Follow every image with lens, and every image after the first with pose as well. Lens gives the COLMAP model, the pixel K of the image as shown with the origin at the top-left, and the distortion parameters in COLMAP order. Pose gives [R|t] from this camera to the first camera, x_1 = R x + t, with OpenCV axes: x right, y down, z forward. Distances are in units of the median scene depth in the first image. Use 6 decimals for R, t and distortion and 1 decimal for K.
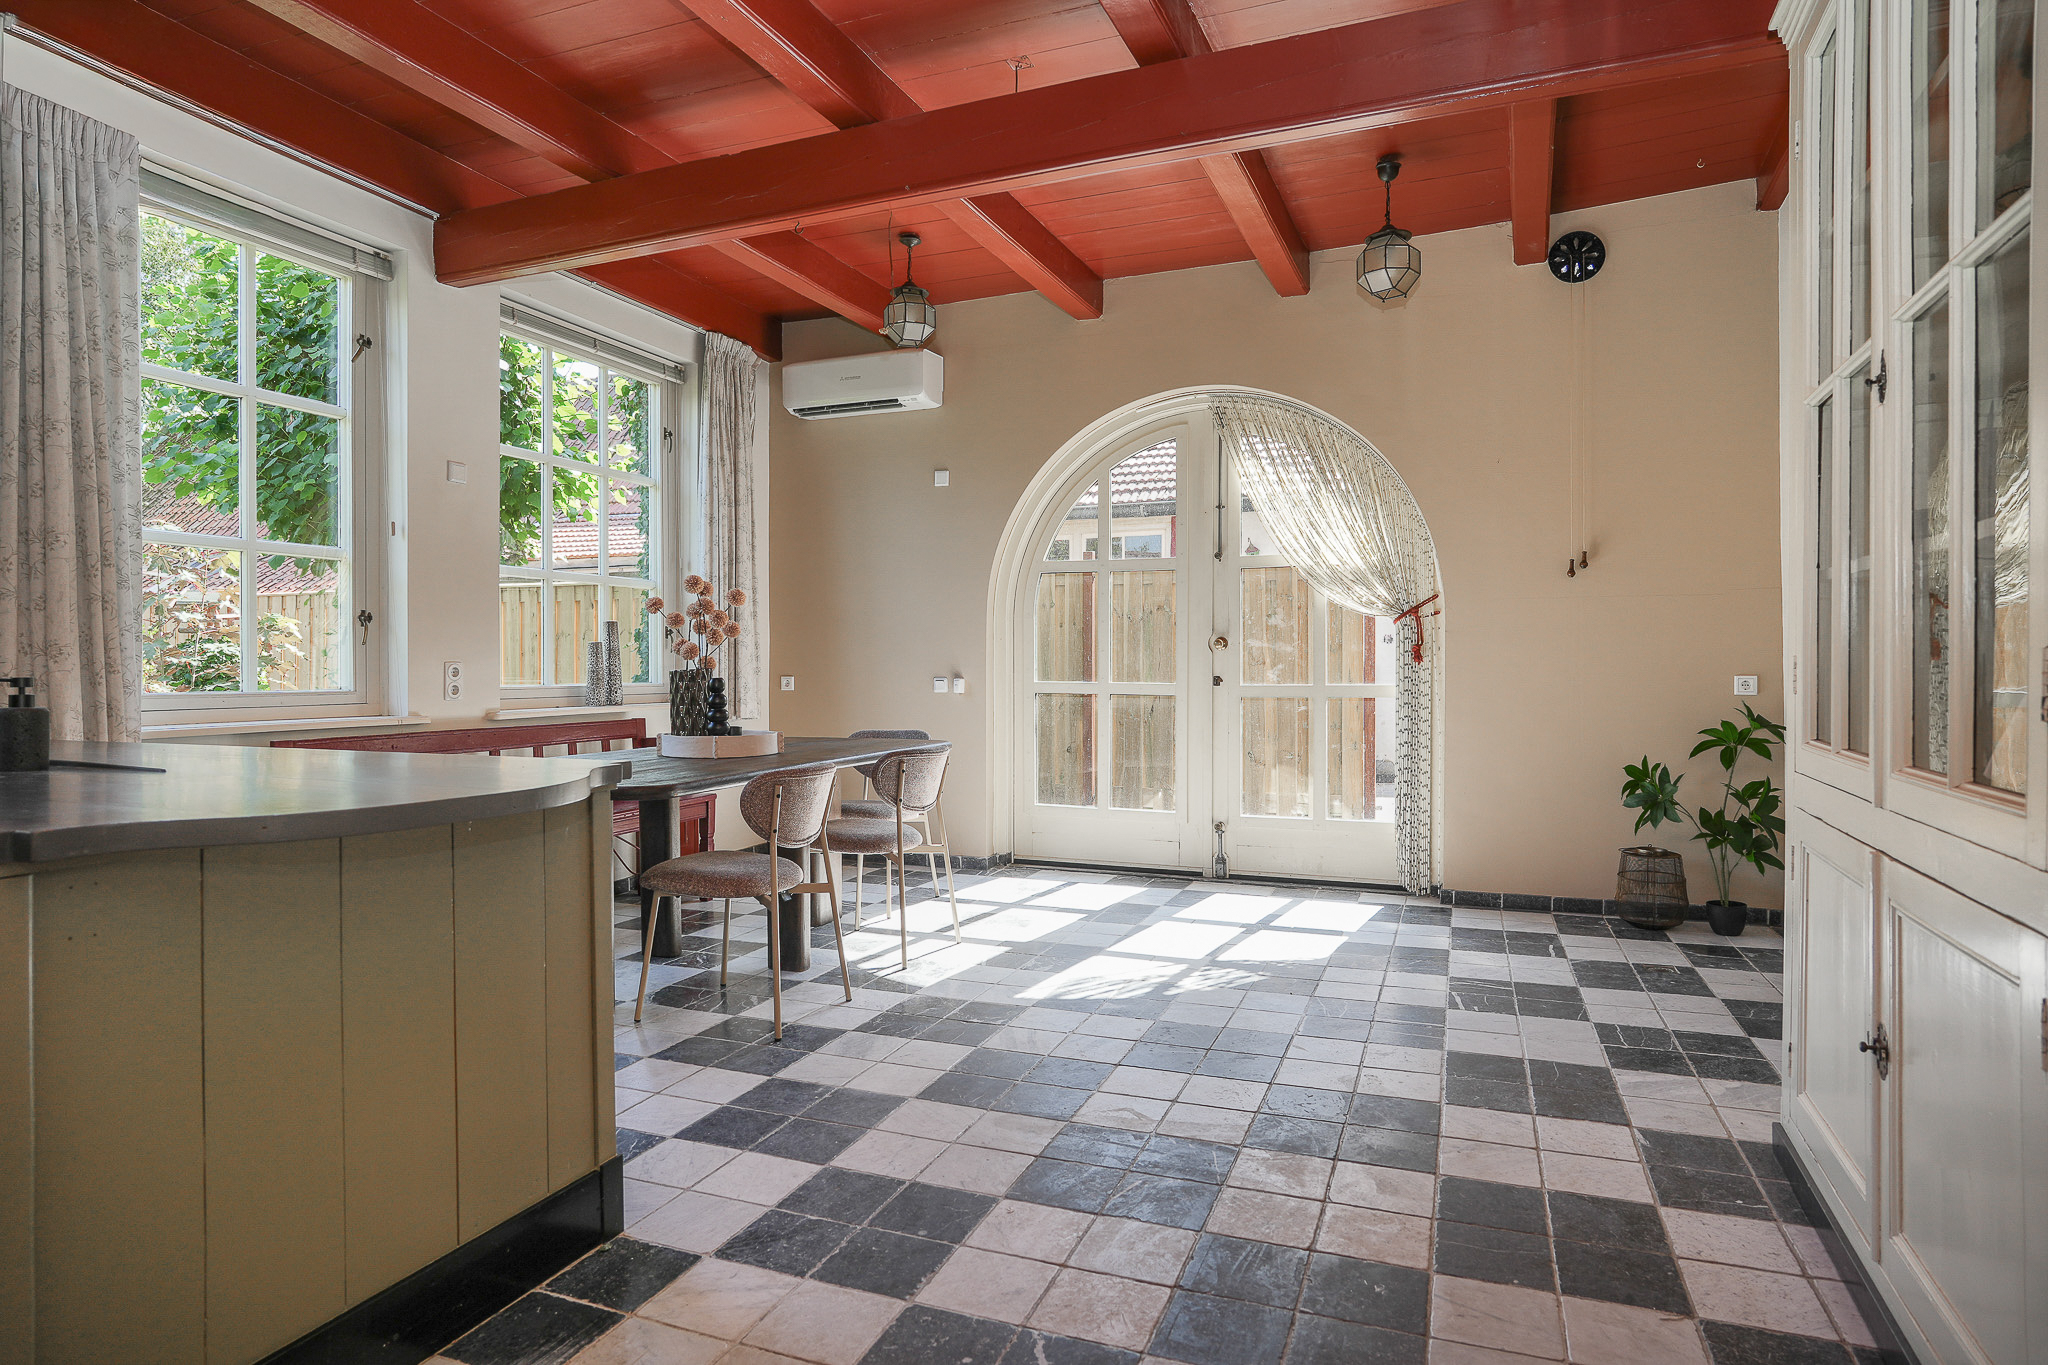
lens RADIAL K [[1143.5, 0, 1021.0], [0, 1143.5, 673.1], [0, 0, 1]] dist [-0.036166, 0.023076]
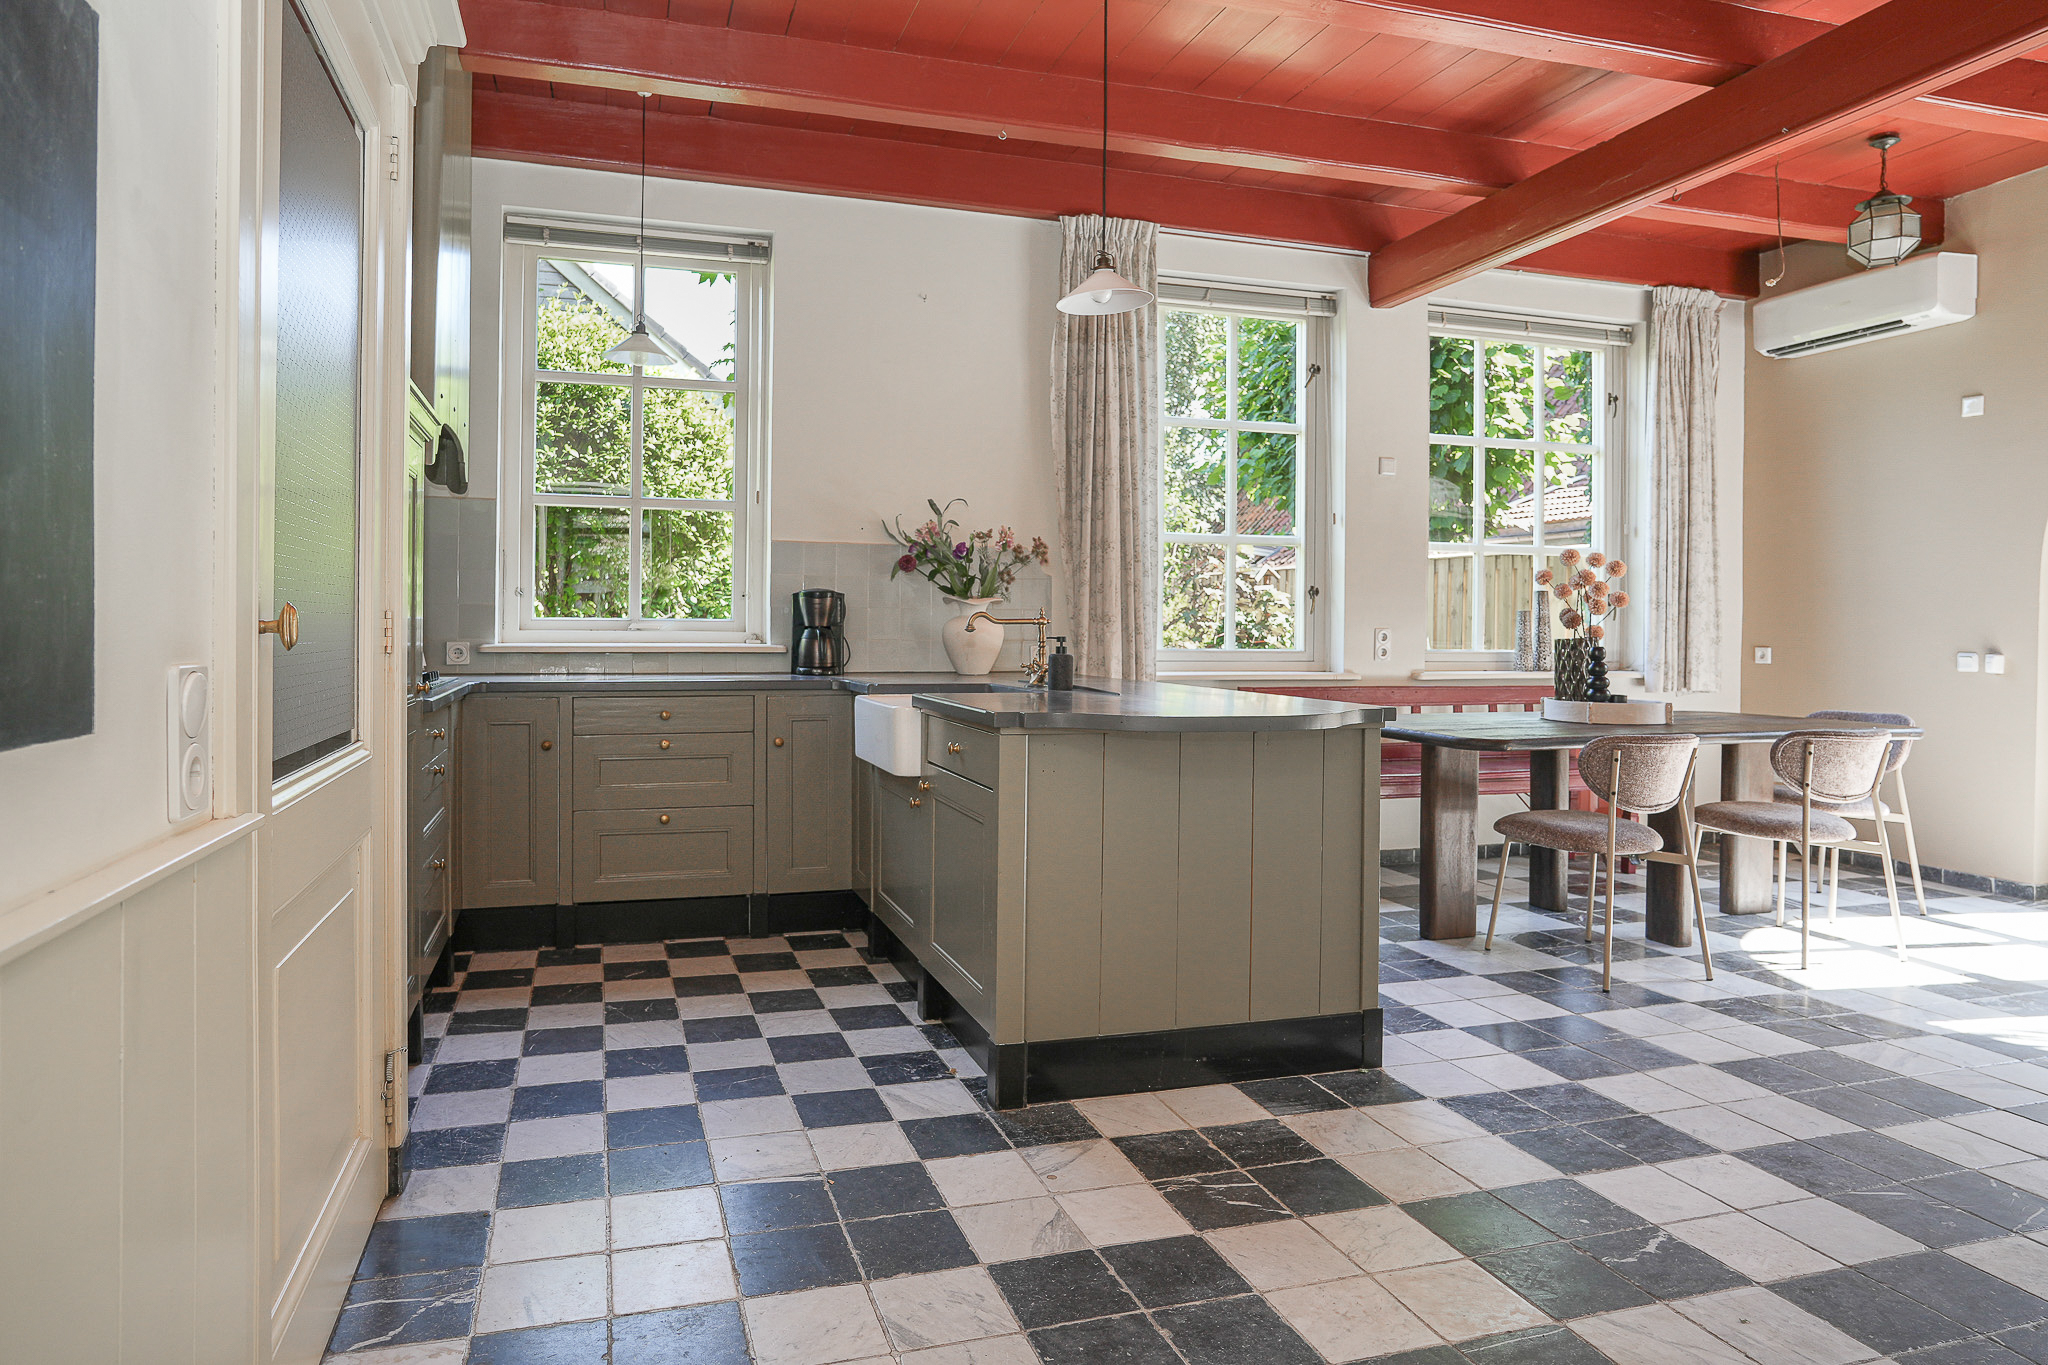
lens RADIAL K [[1244.4, 0, 959.8], [0, 1244.4, 620.6], [0, 0, 1]] dist [0.010063, 0.001574]
pose [[0.620700, 0.004446, -0.784036, 0.249258], [-0.015595, 0.999856, -0.006676, -0.002647], [0.783893, 0.016371, 0.620680, -0.149099]]
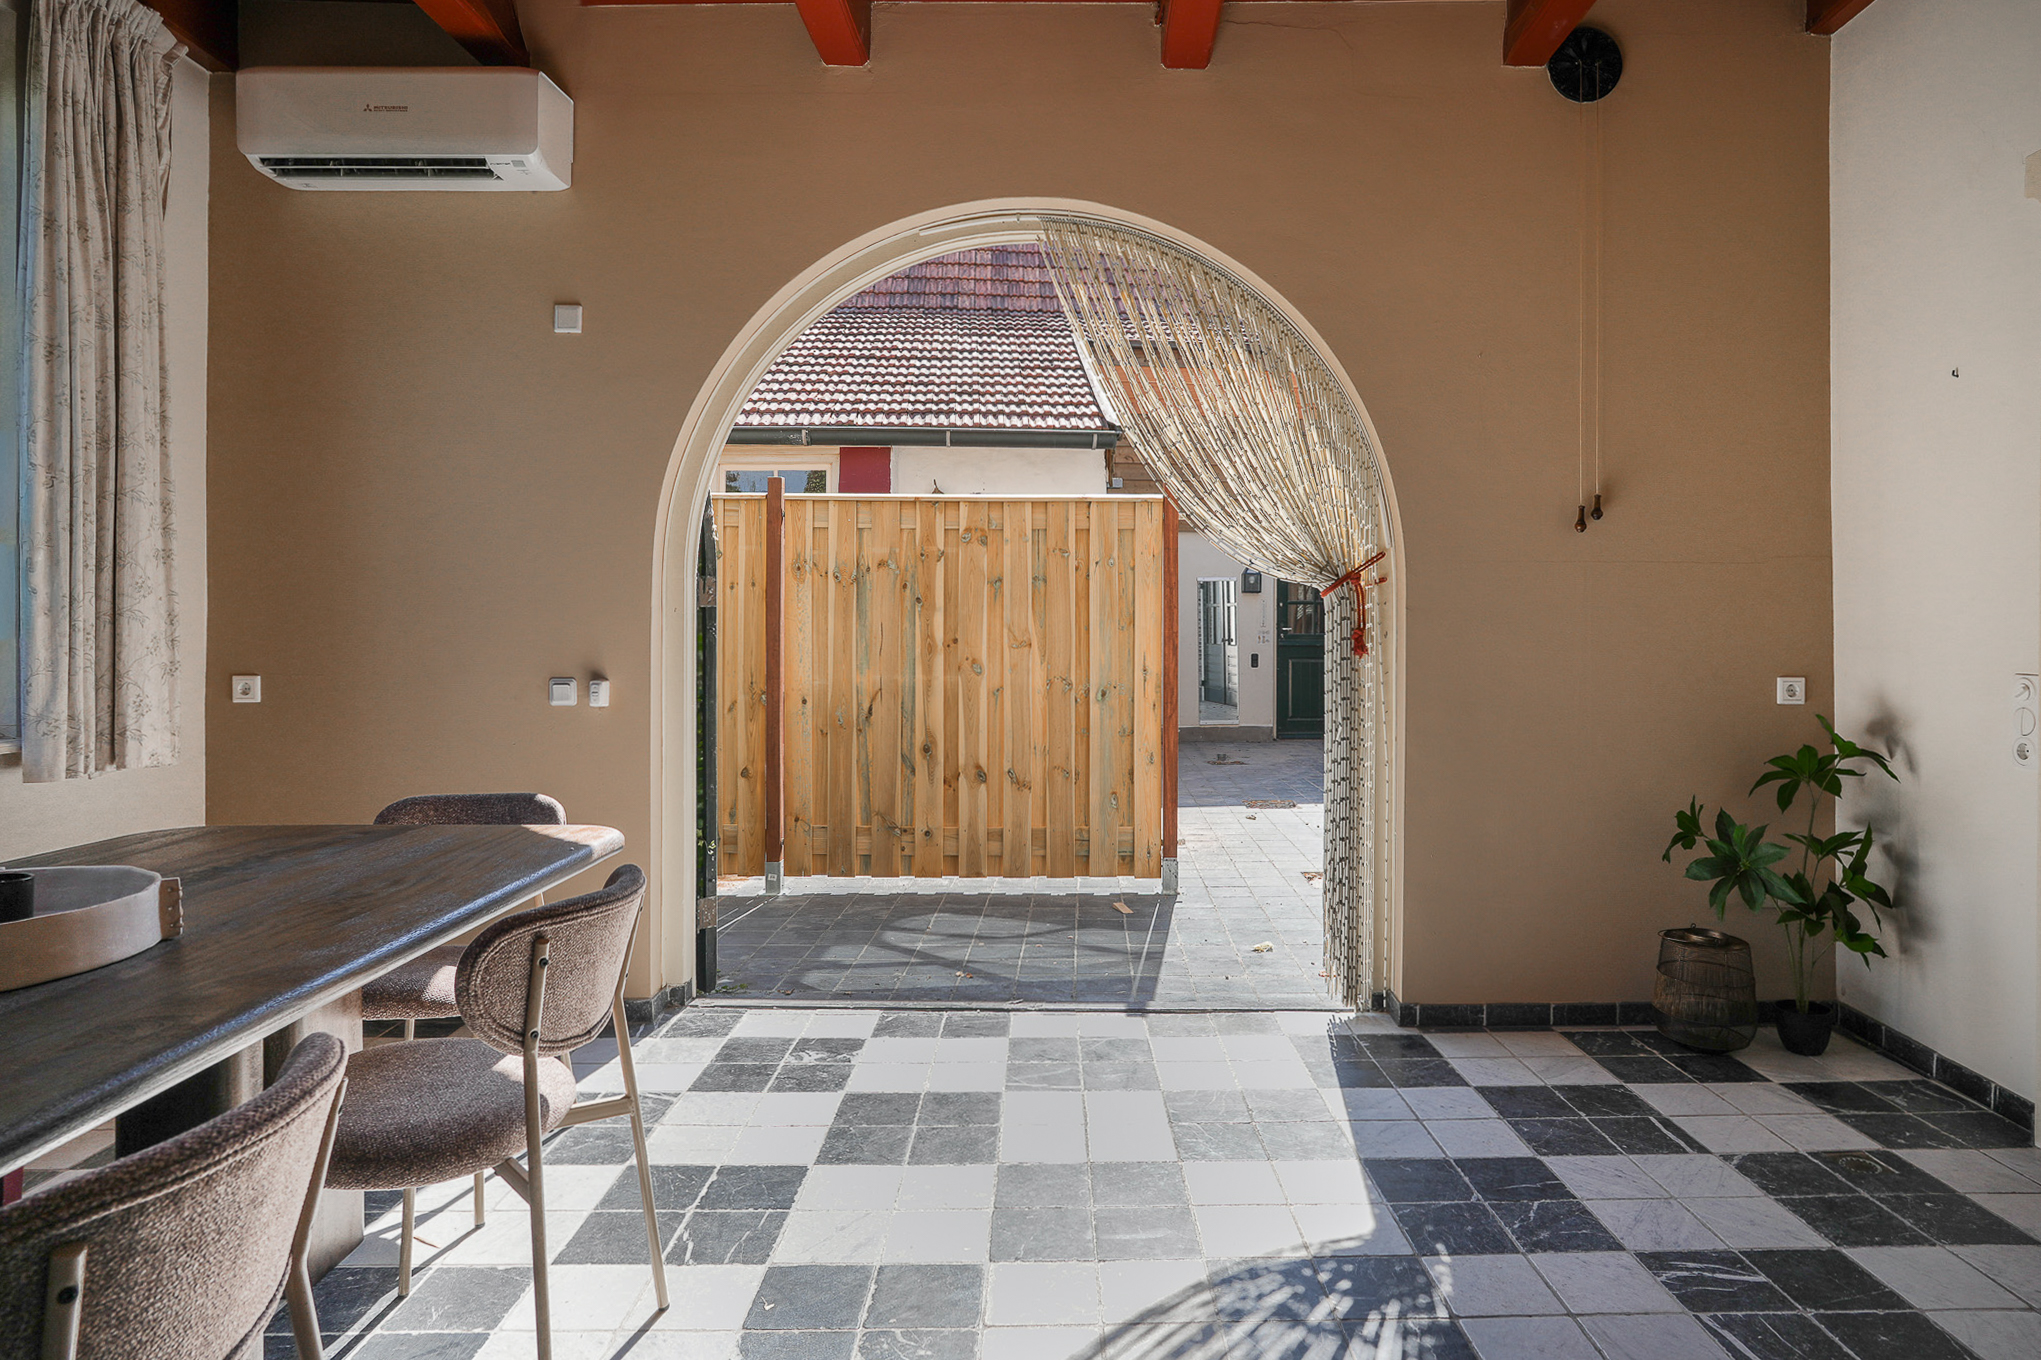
lens RADIAL K [[1139.5, 0, 997.1], [0, 1139.5, 632.7], [0, 0, 1]] dist [-0.036166, 0.023076]
pose [[0.936365, 0.004719, 0.350996, -0.091250], [-0.004319, 0.999989, -0.001922, -0.024871], [-0.351001, 0.000284, 0.936375, 0.569455]]
